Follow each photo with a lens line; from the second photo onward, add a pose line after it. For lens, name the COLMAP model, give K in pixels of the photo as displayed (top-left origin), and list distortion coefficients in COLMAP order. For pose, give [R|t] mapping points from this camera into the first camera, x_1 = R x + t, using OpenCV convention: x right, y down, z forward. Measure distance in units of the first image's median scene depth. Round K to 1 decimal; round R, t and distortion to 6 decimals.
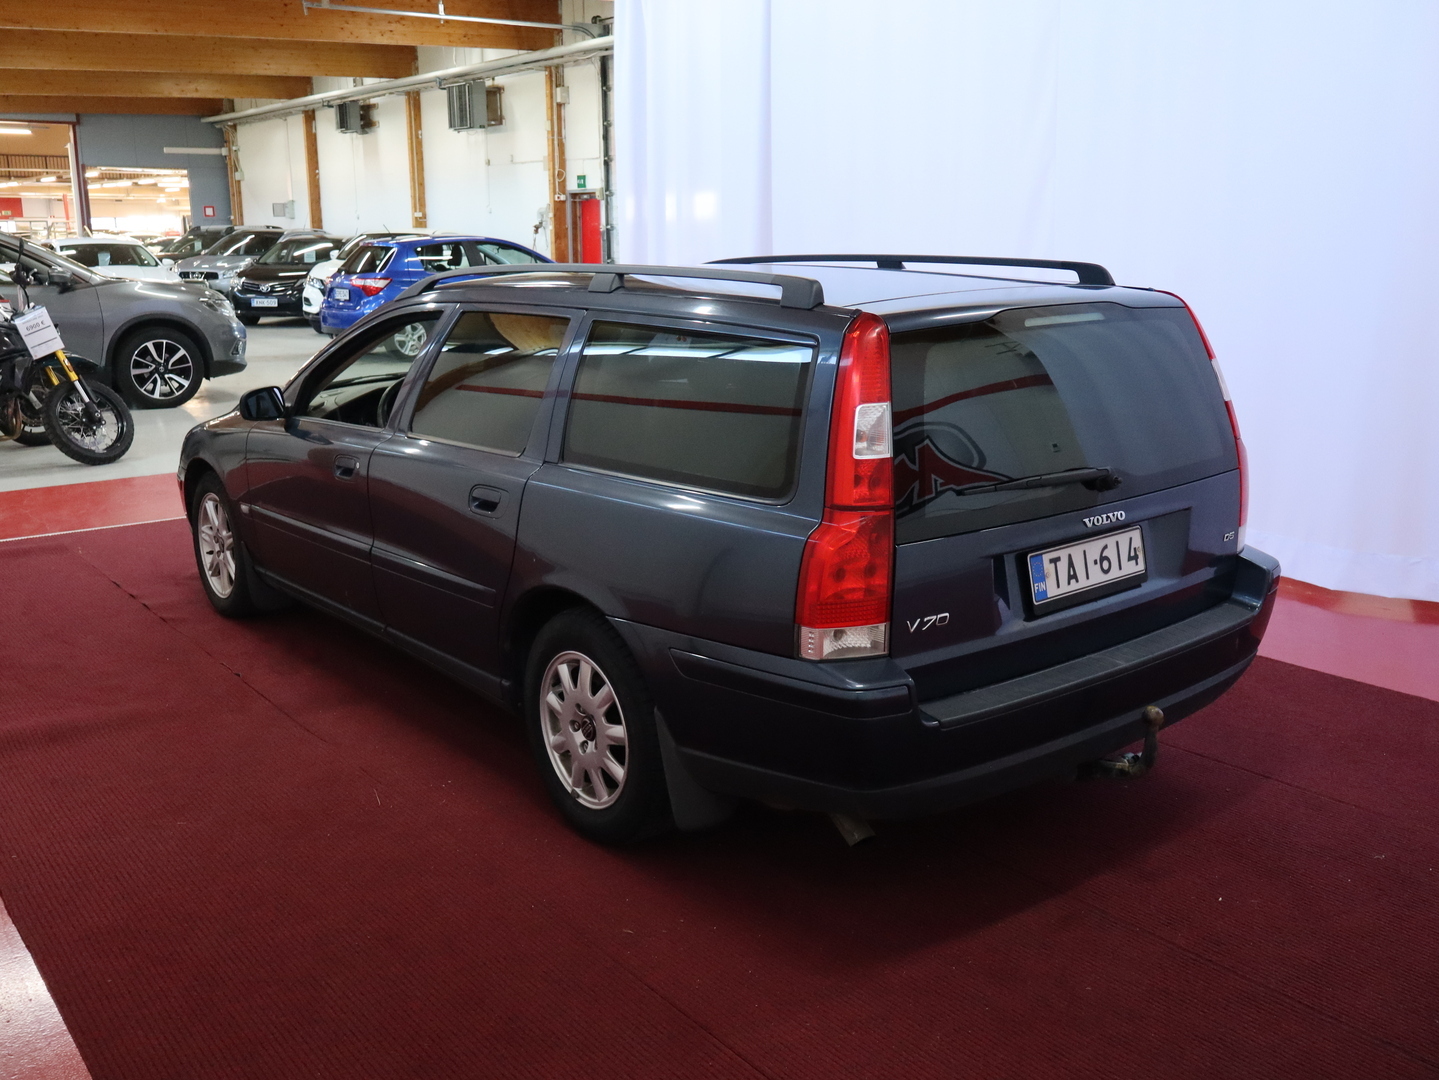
lens RADIAL K [[1346.0, 0, 734.6], [0, 1346.0, 539.6], [0, 0, 1]] dist [-0.001751, 0.000000]
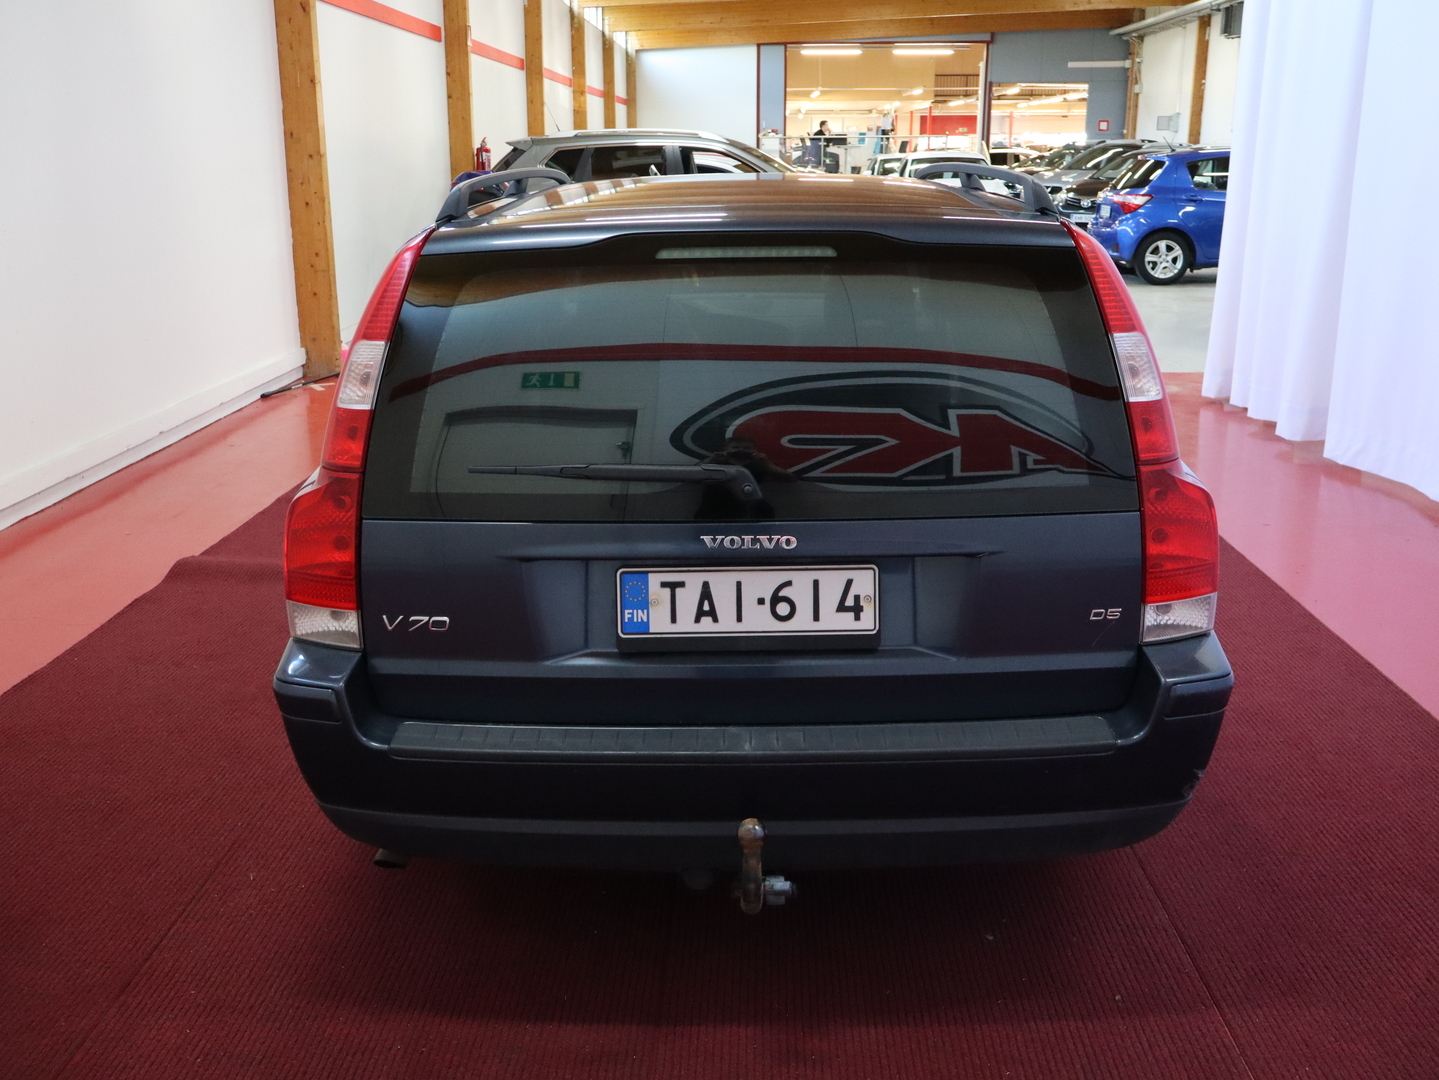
lens RADIAL K [[1346.0, 0, 715.4], [0, 1346.0, 534.4], [0, 0, 1]] dist [-0.001751, 0.000000]
pose [[0.764155, 0.176004, -0.620556, 0.132986], [-0.141405, 0.984361, 0.105062, -0.017261], [0.629343, 0.007466, 0.777092, 0.085210]]
